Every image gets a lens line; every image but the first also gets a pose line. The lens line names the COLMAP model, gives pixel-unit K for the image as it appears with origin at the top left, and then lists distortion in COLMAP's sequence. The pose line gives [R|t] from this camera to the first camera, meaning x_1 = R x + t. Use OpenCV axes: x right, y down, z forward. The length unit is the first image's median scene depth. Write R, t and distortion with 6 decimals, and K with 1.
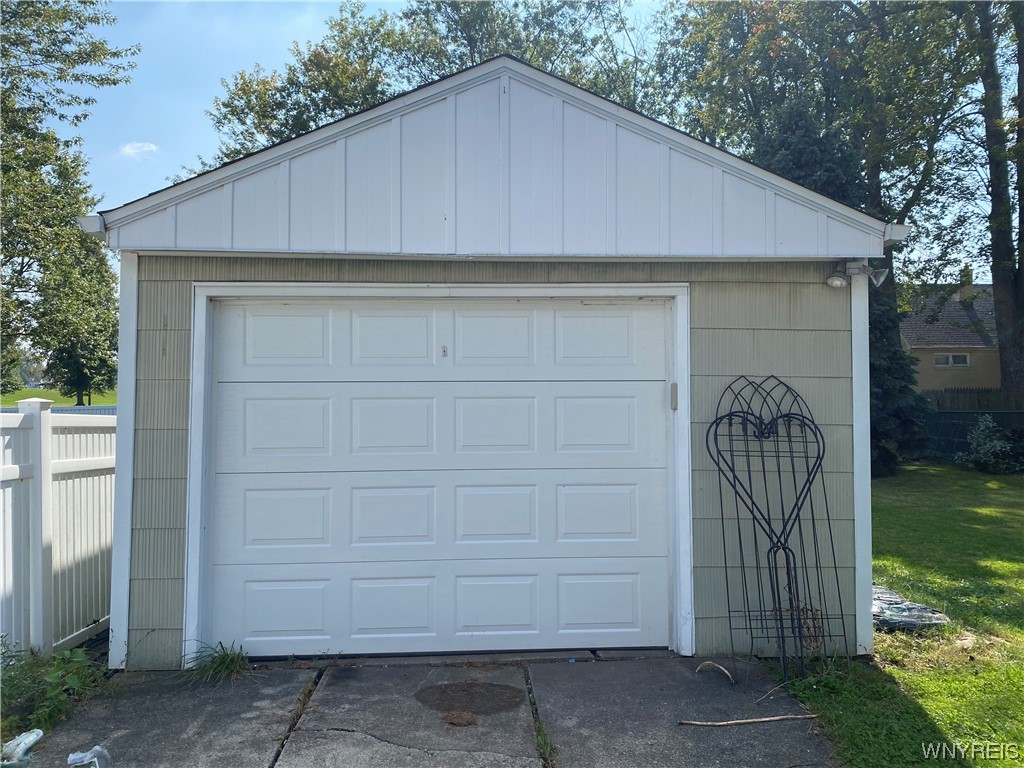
lens RADIAL K [[766.6, 0, 512.0], [0, 766.6, 384.0], [0, 0, 1]] dist [-0.002245, -0.001642]
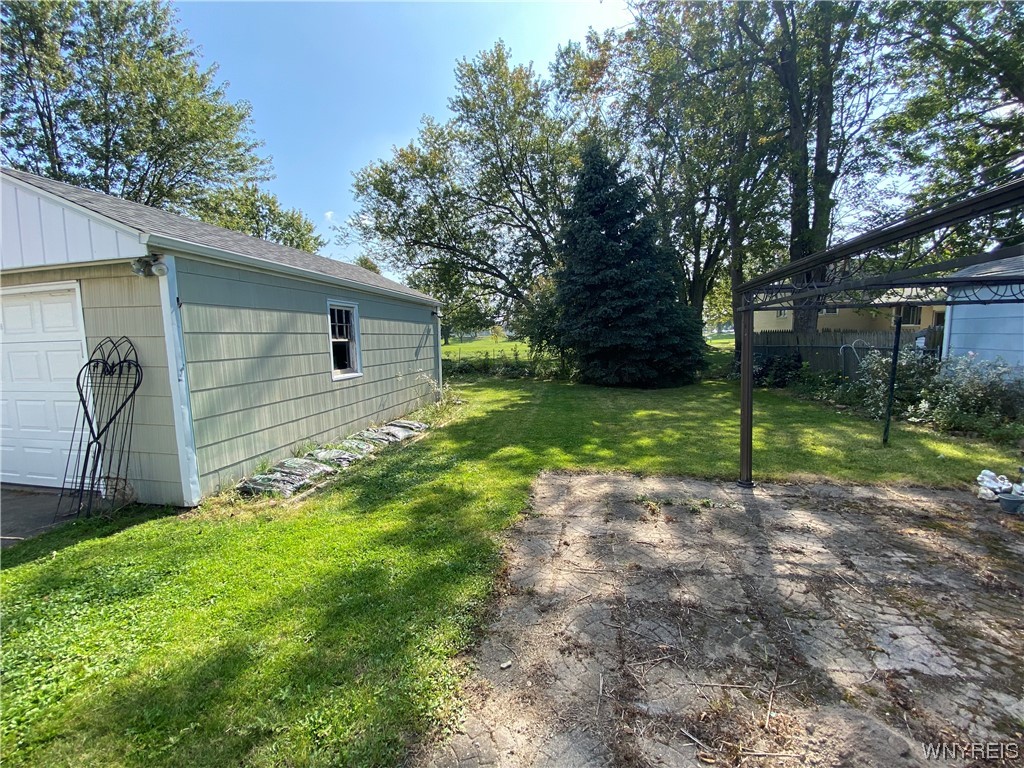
lens RADIAL K [[418.4, 0, 509.7], [0, 418.4, 382.7], [0, 0, 1]] dist [0.034768, -0.024546]
pose [[0.969924, 0.014097, -0.243001, 1.339777], [0.012967, 0.993911, 0.109416, -0.000738], [0.243064, -0.109276, 0.963835, 0.334388]]
